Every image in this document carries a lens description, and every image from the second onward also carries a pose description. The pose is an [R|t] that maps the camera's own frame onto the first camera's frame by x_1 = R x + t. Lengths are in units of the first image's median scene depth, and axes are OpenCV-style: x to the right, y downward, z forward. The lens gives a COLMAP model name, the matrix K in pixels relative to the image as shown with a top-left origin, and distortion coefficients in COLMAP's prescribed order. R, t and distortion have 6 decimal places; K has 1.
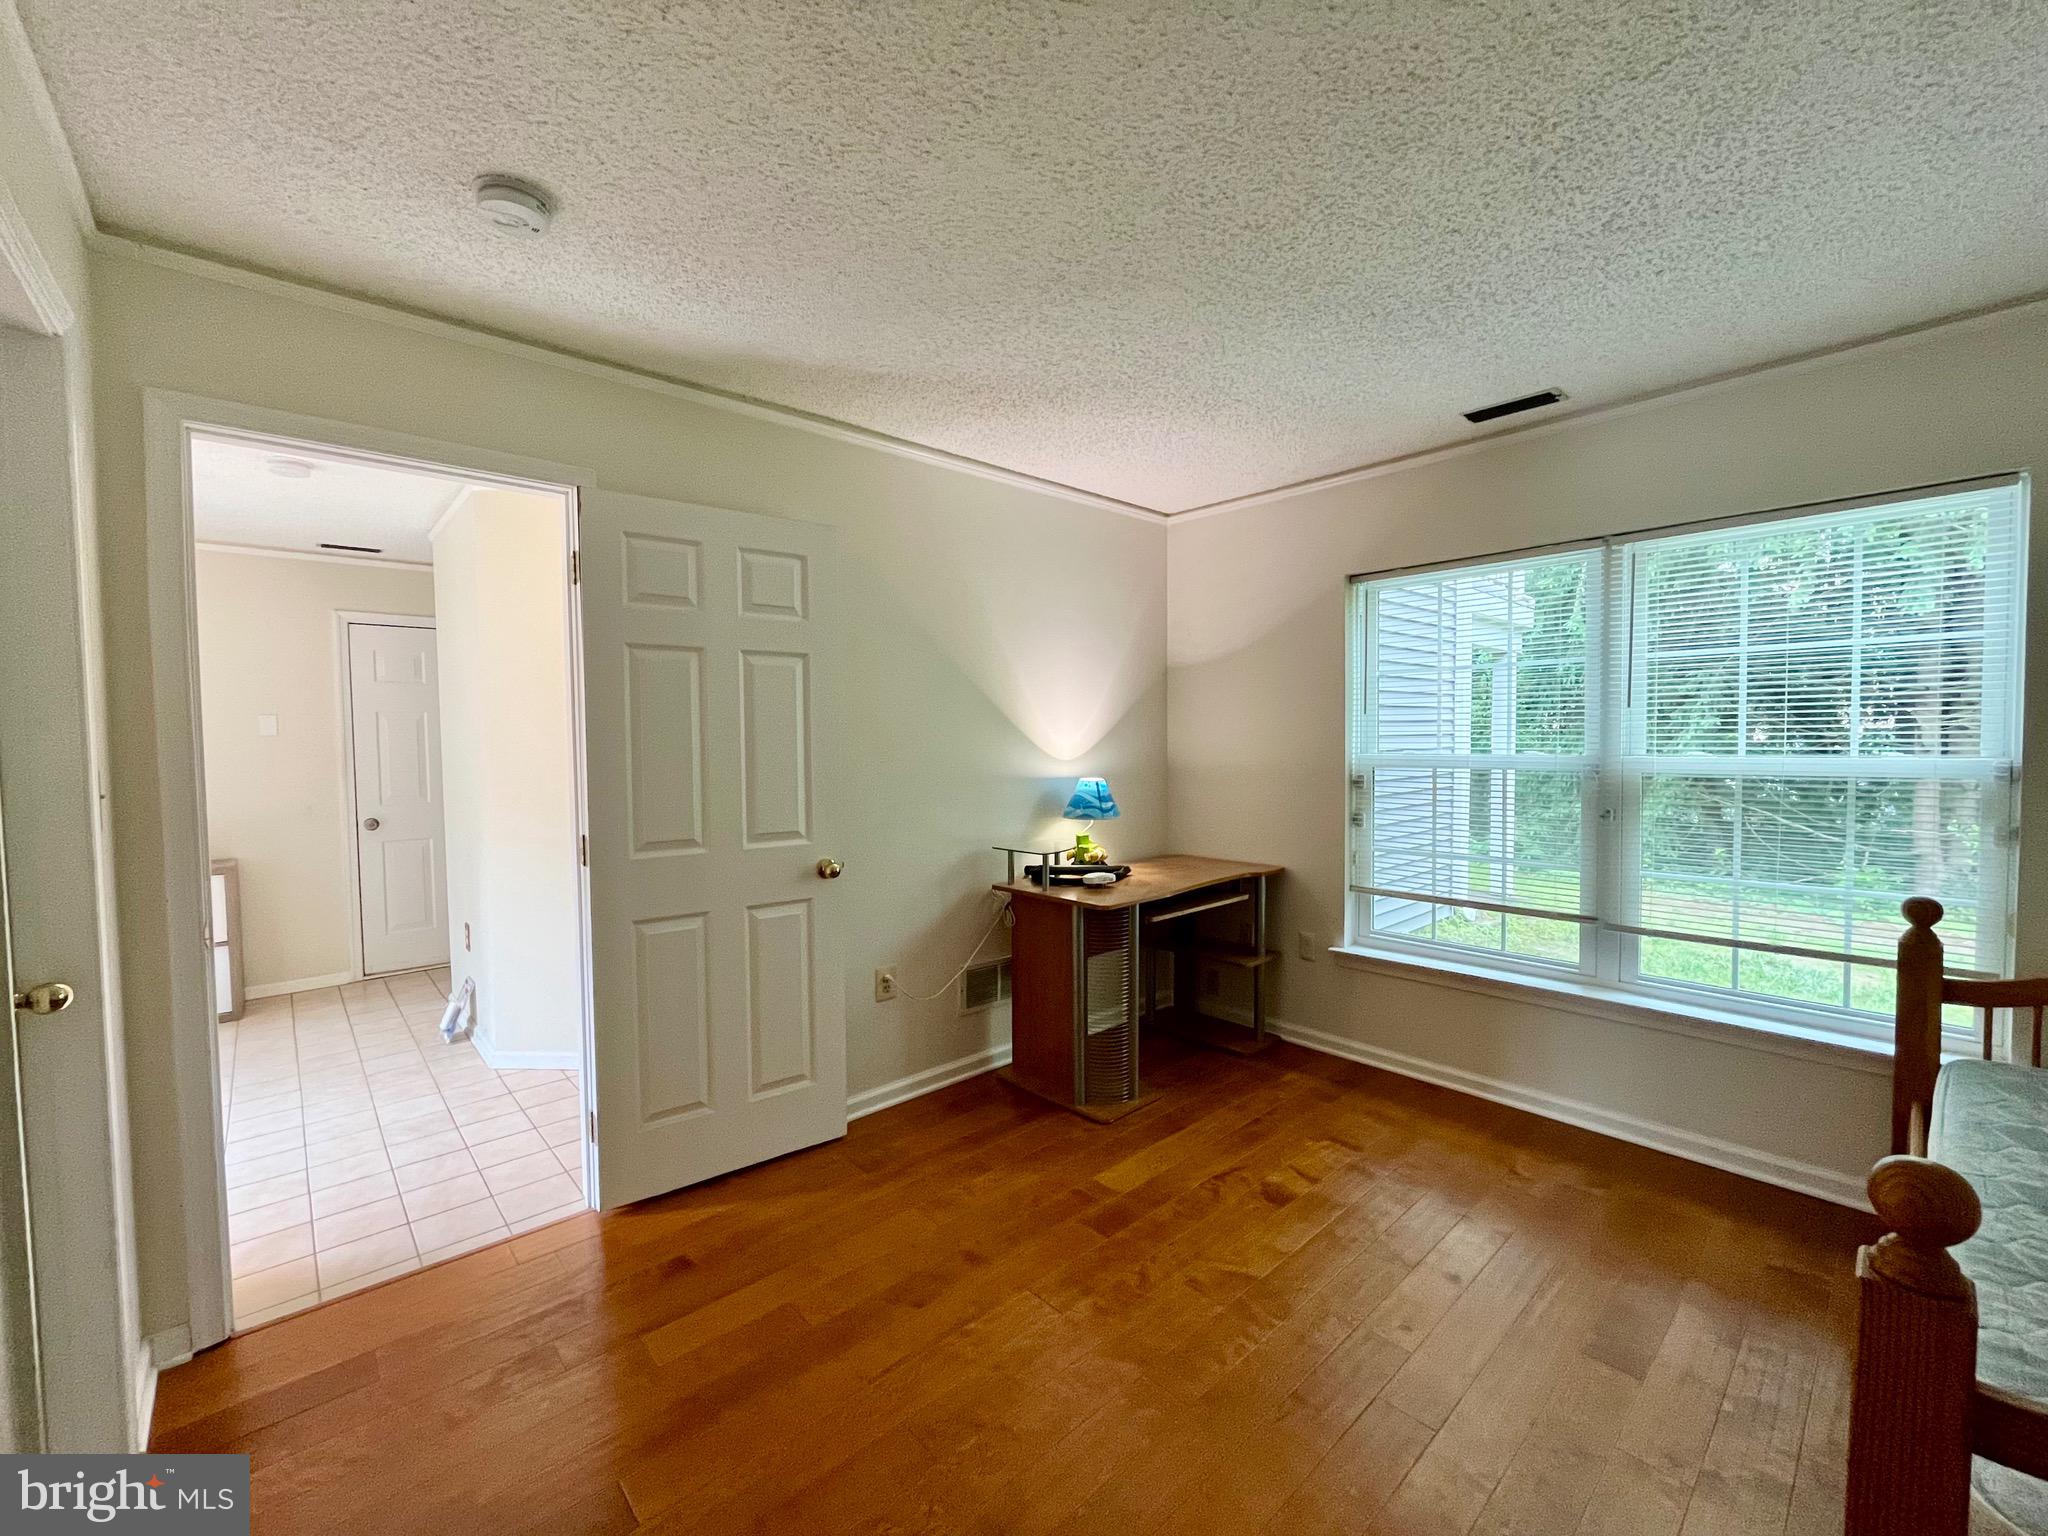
lens RADIAL K [[839.9, 0, 1025.1], [0, 839.9, 769.7], [0, 0, 1]] dist [-0.001129, -0.000006]
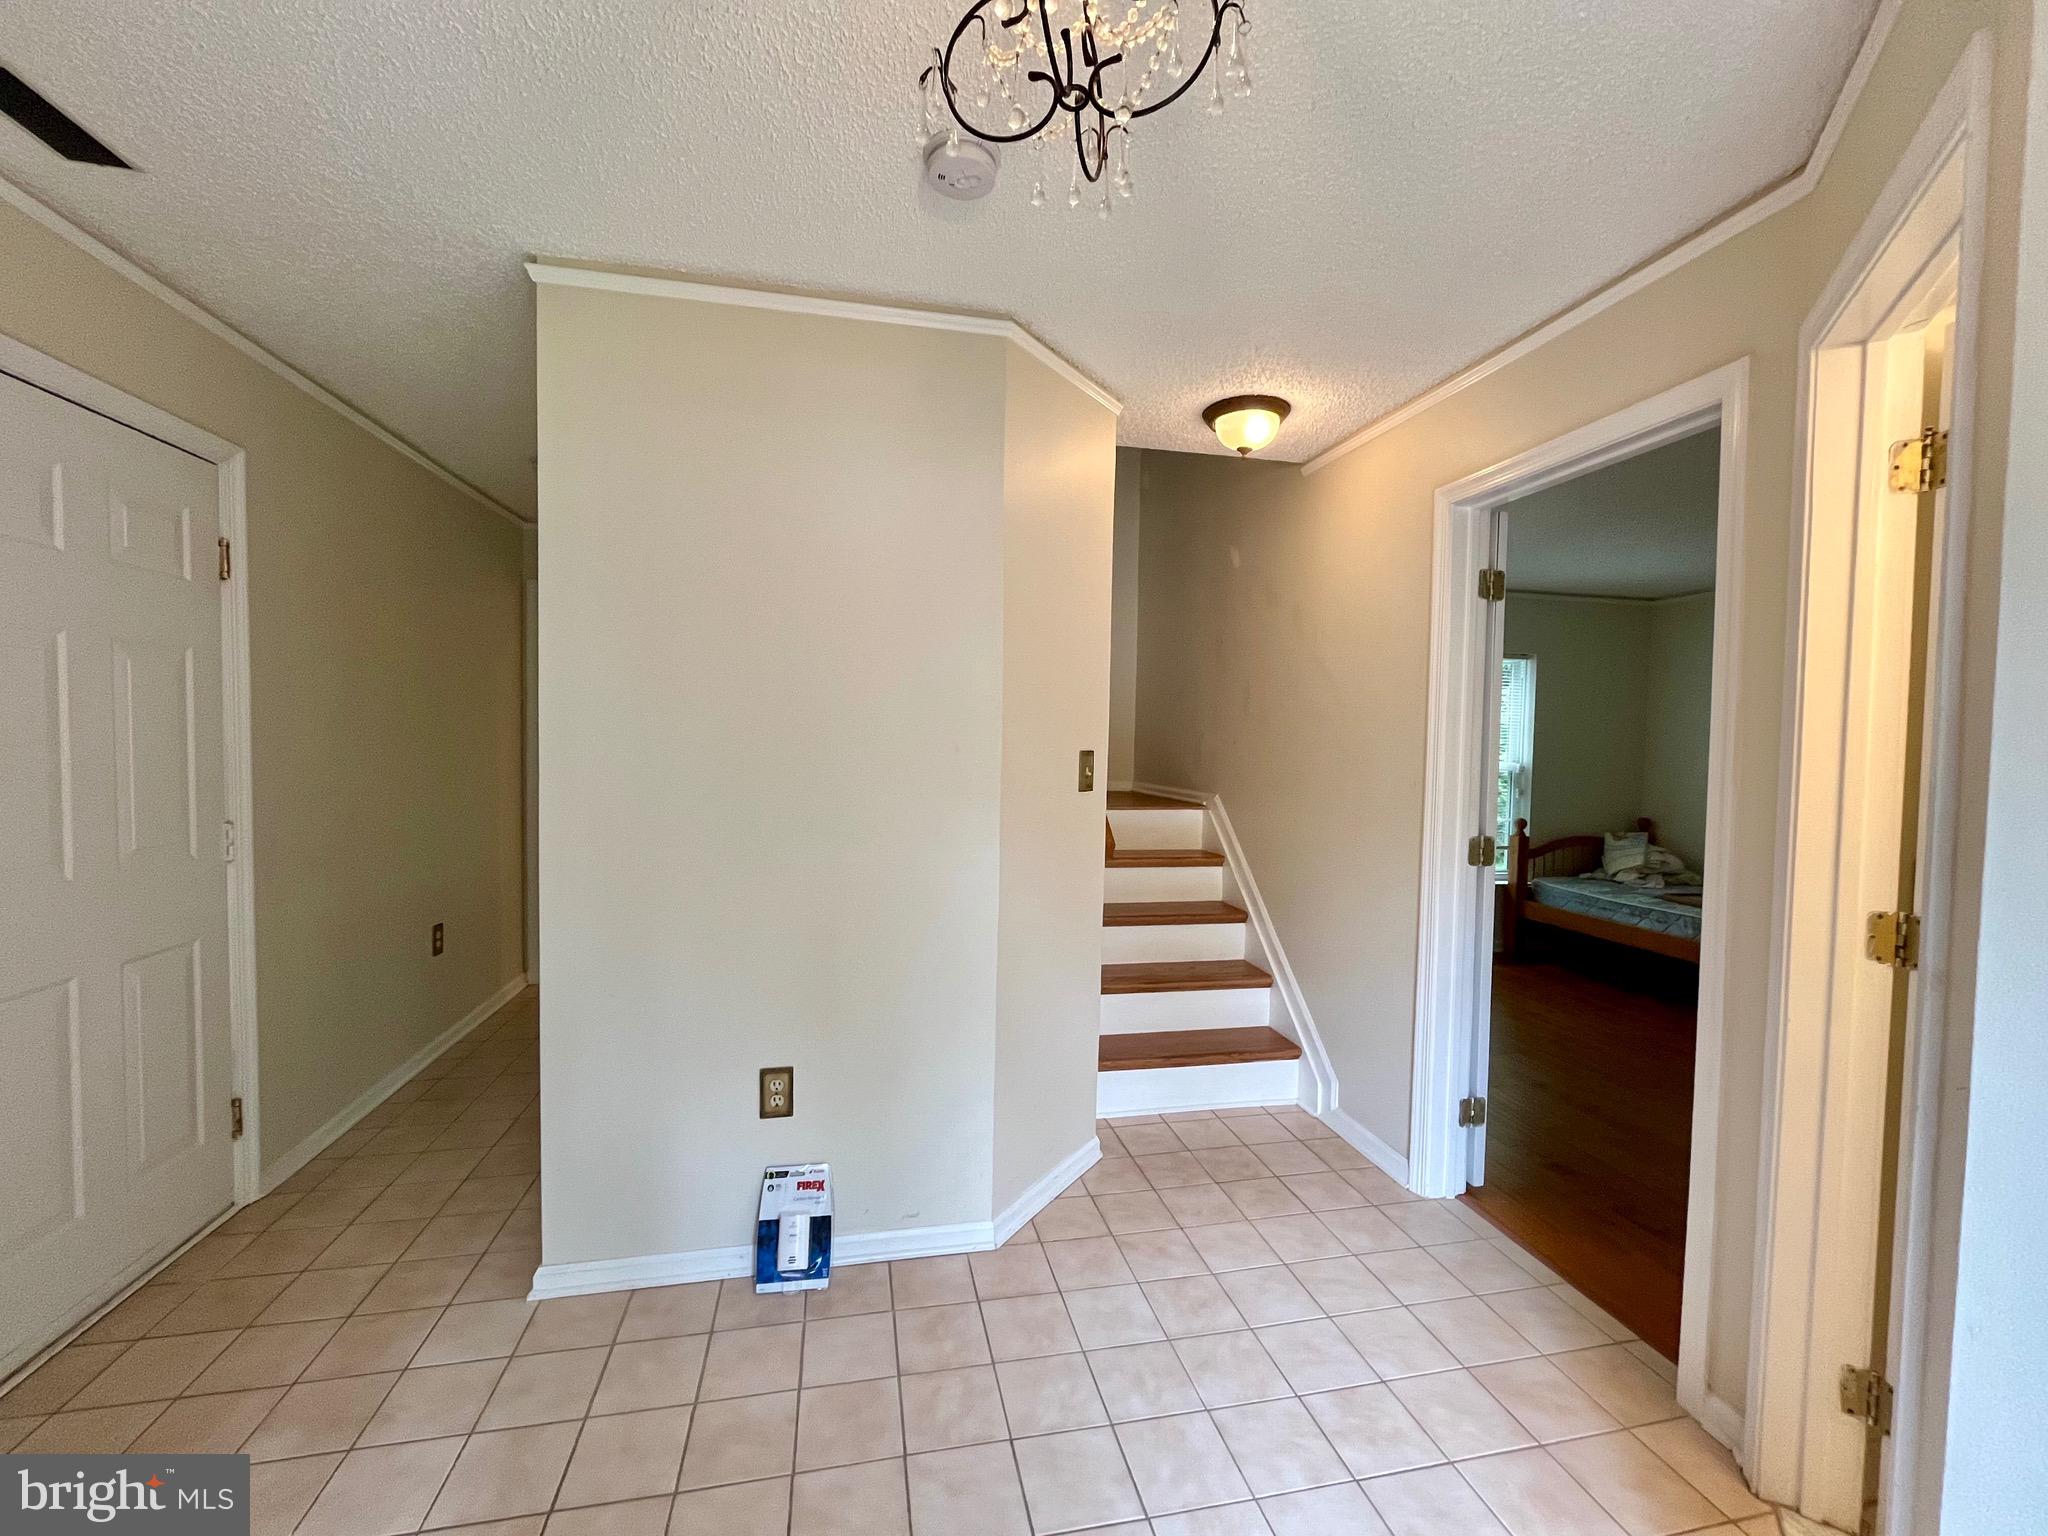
lens RADIAL K [[839.9, 0, 1020.0], [0, 839.9, 771.5], [0, 0, 1]] dist [-0.001129, -0.000006]
pose [[0.508482, -0.013112, 0.860973, -1.419236], [0.014332, 0.999874, 0.006762, -0.015805], [-0.860953, 0.008901, 0.508606, 0.792926]]
